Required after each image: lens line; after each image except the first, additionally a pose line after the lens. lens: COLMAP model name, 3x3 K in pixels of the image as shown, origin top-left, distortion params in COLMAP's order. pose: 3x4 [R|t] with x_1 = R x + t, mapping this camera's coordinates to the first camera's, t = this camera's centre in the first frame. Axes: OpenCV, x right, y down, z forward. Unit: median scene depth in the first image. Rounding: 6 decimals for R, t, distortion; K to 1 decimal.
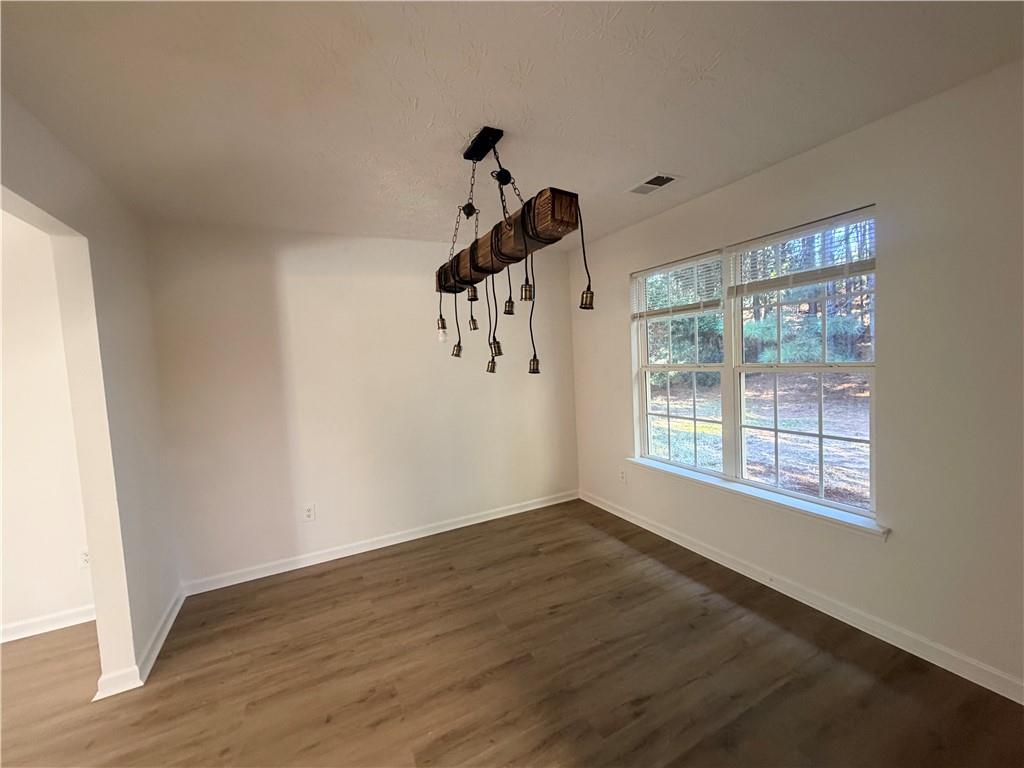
lens RADIAL K [[413.8, 0, 509.5], [0, 413.8, 383.0], [0, 0, 1]] dist [-0.001317, 0.000497]
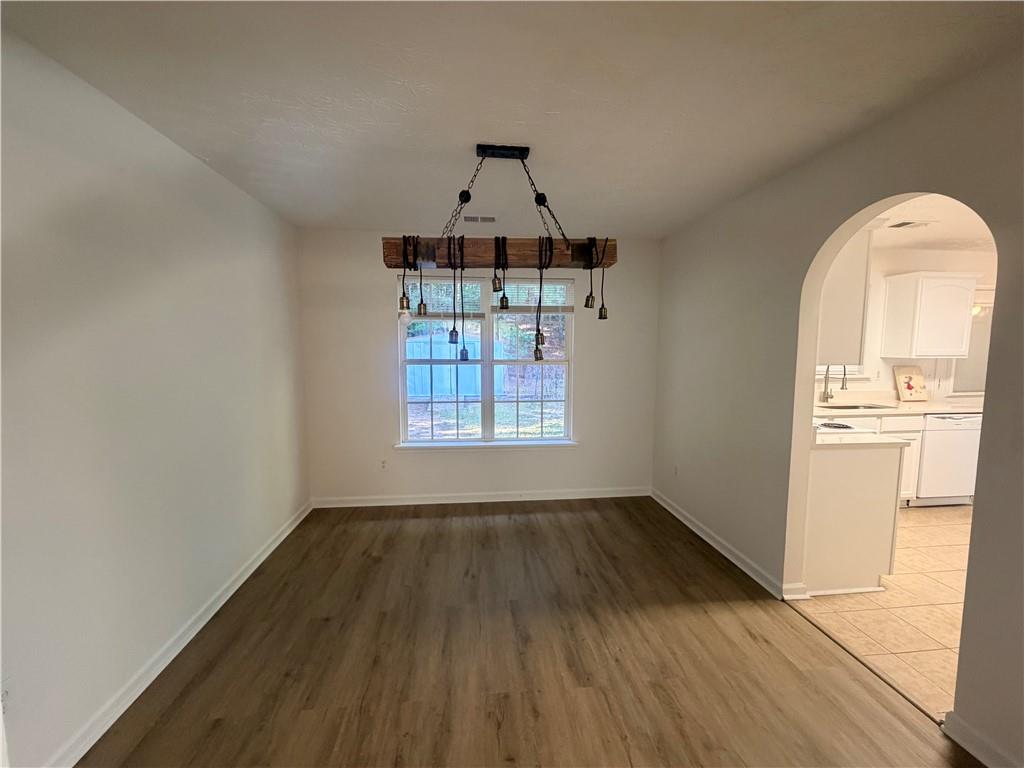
lens RADIAL K [[413.8, 0, 511.1], [0, 413.8, 384.0], [0, 0, 1]] dist [-0.001317, 0.000497]
pose [[0.338174, -0.030375, 0.940593, -0.934444], [0.036489, 0.999151, 0.019147, 0.017216], [-0.940376, 0.027847, 0.338995, 0.527296]]
